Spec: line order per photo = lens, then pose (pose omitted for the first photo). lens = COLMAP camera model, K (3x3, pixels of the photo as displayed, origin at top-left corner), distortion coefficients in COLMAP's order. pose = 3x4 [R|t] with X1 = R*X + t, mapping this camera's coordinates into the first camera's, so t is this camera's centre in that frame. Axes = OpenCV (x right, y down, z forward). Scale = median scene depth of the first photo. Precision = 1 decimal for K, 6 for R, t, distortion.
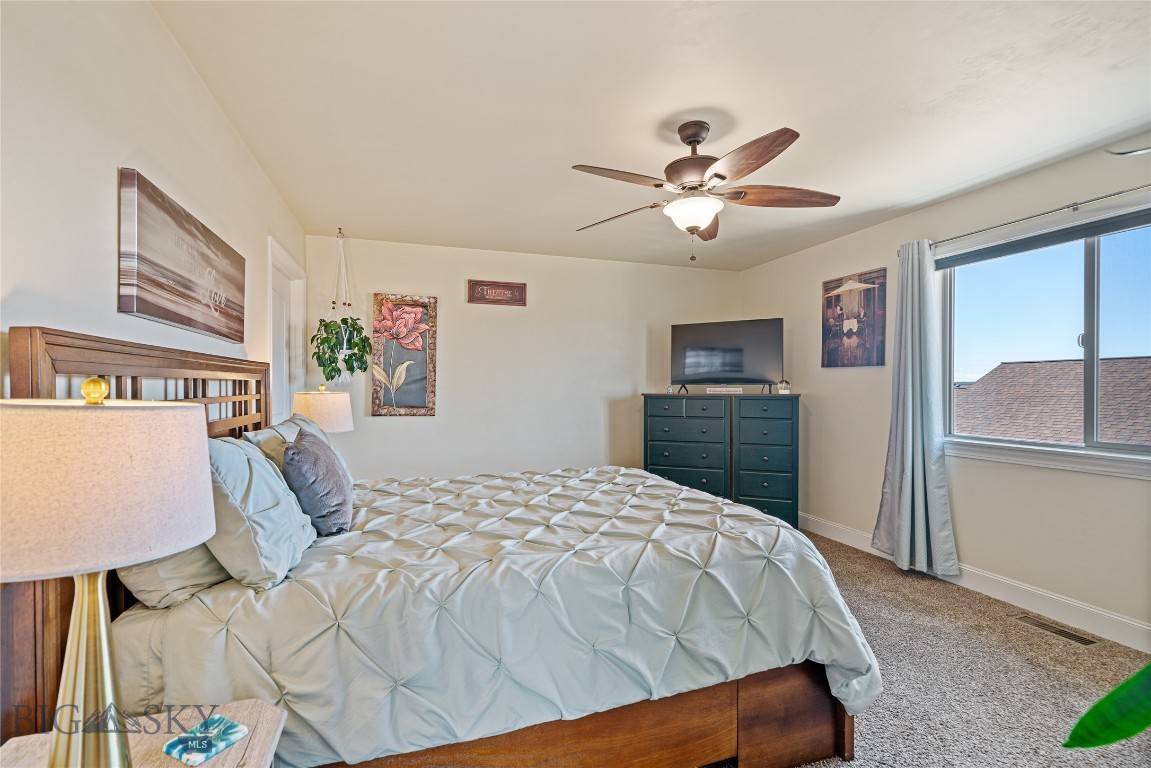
lens RADIAL K [[501.2, 0, 574.9], [0, 501.2, 387.0], [0, 0, 1]] dist [0.000498, -0.000118]
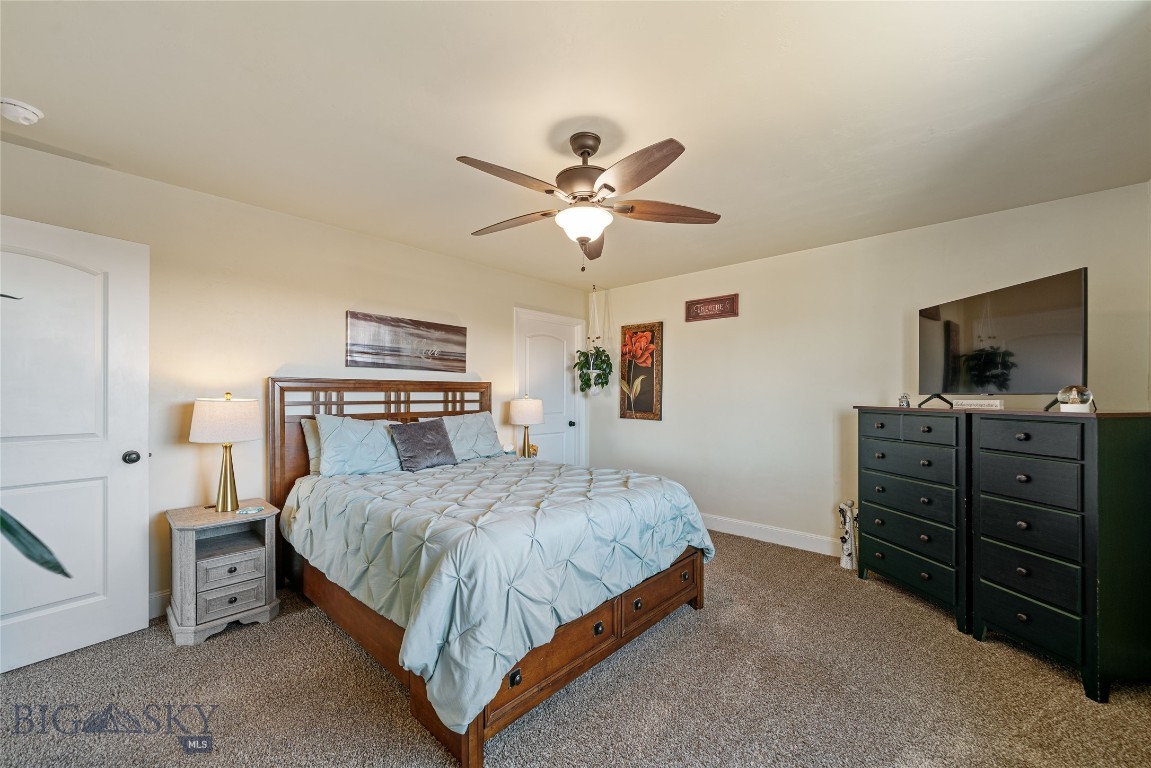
lens RADIAL K [[444.2, 0, 573.6], [0, 444.2, 383.4], [0, 0, 1]] dist [-0.003370, 0.000539]
pose [[0.483908, -0.021346, -0.874858, 0.562578], [-0.003927, 0.999639, -0.026563, -0.001926], [0.875110, 0.016290, 0.483650, 0.309784]]
